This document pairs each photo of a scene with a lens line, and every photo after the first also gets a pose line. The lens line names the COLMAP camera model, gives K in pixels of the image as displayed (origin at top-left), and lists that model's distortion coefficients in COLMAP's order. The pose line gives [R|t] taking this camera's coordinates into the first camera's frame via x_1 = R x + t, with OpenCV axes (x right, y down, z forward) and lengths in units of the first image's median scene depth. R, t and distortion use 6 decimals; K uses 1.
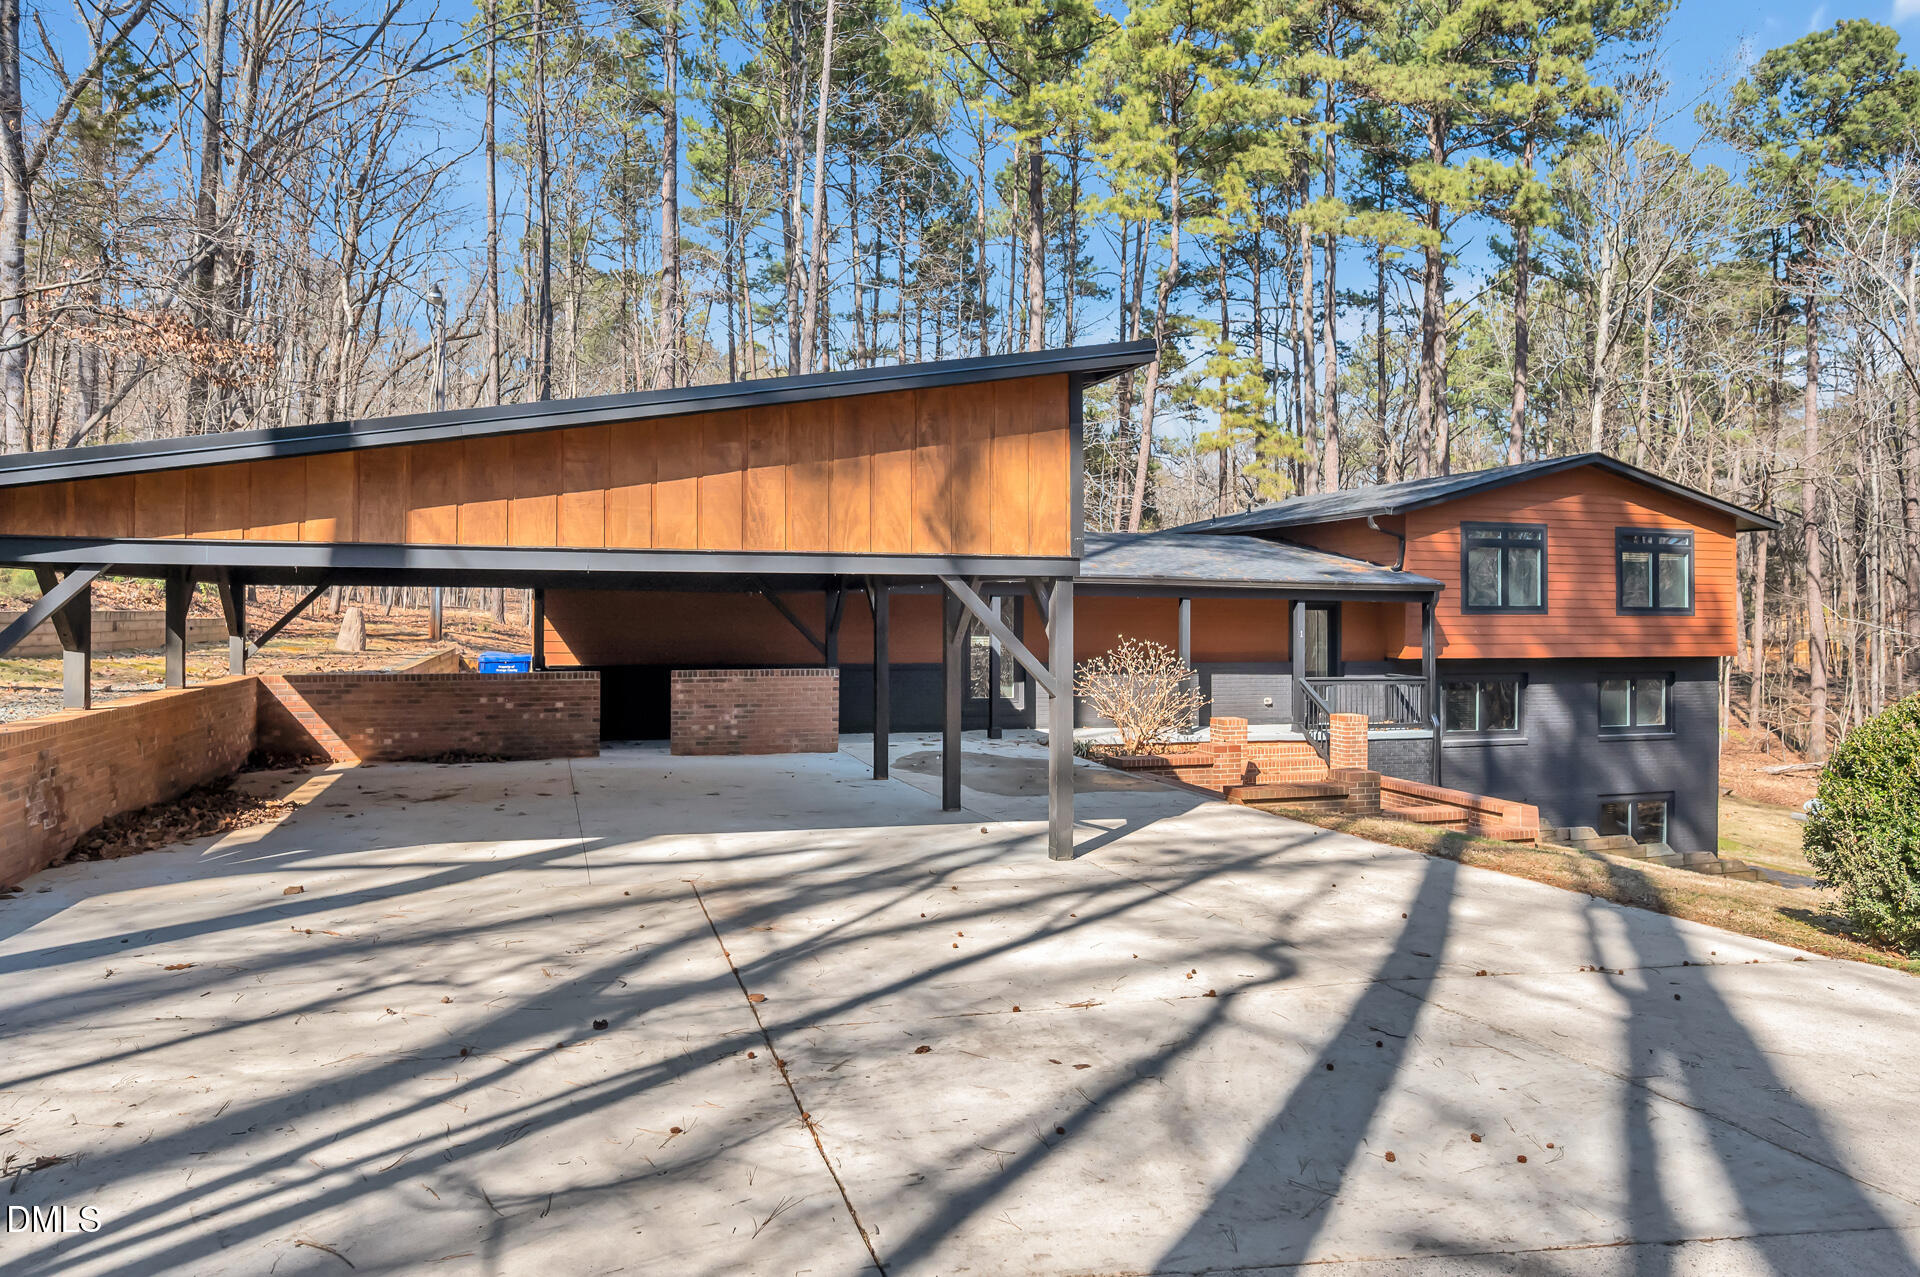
lens RADIAL K [[1141.8, 0, 959.2], [0, 1141.8, 612.1], [0, 0, 1]] dist [-0.004020, 0.000659]
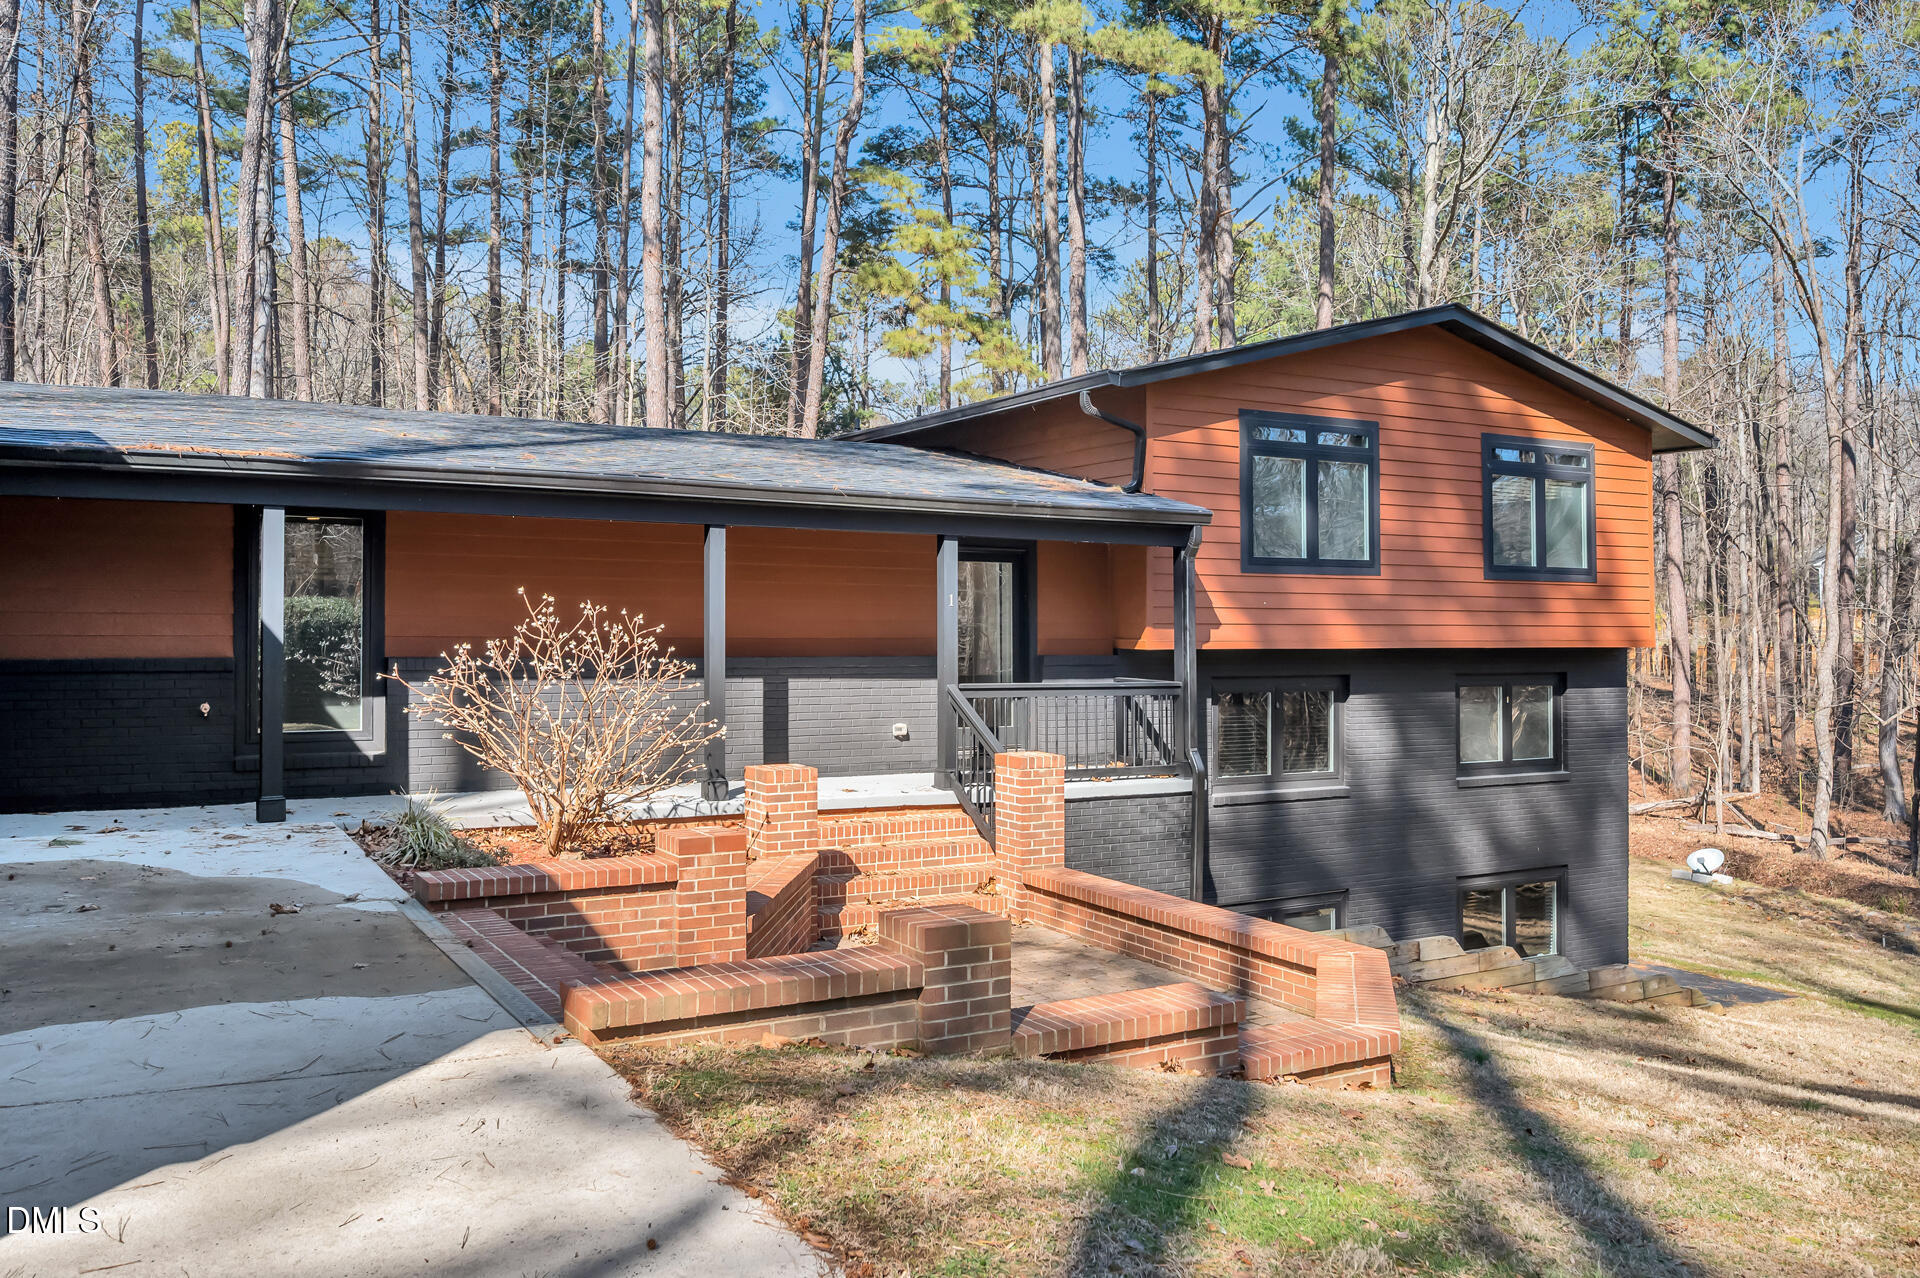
lens RADIAL K [[1482.9, 0, 921.2], [0, 1482.9, 589.4], [0, 0, 1]] dist [-0.000664, 0.000915]
pose [[0.981674, 0.002609, 0.190552, 0.121761], [0.000927, 0.999829, -0.018465, 0.020693], [-0.190567, 0.018303, 0.981503, 0.259794]]
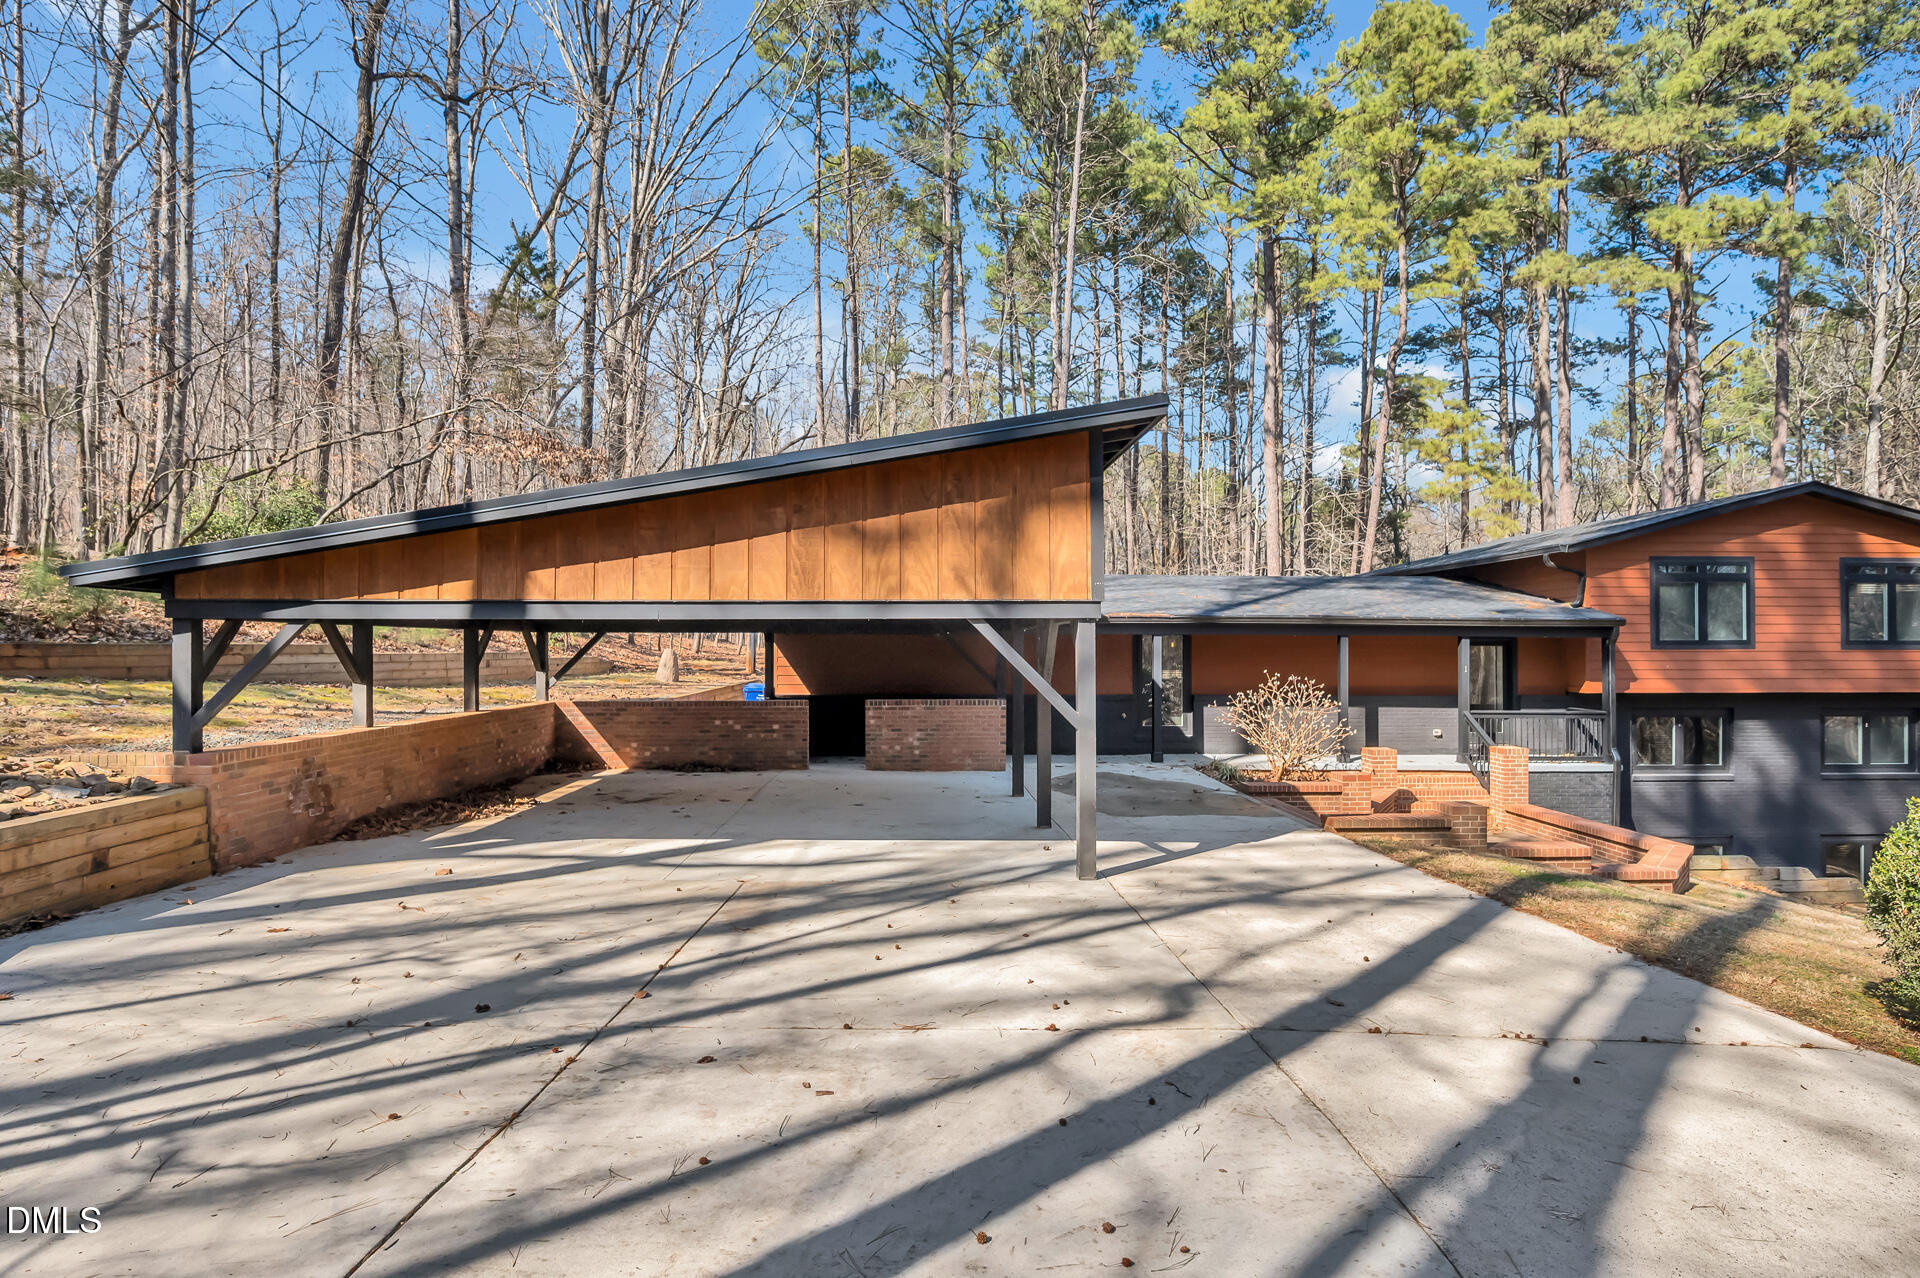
lens RADIAL K [[953.0, 0, 983.2], [0, 953.0, 654.4], [0, 0, 1]] dist [-0.002370, -0.001378]
pose [[0.965962, -0.003793, -0.258656, 0.076637], [0.005301, 0.999973, 0.005133, -0.000889], [0.258630, -0.006329, 0.965956, 0.034325]]
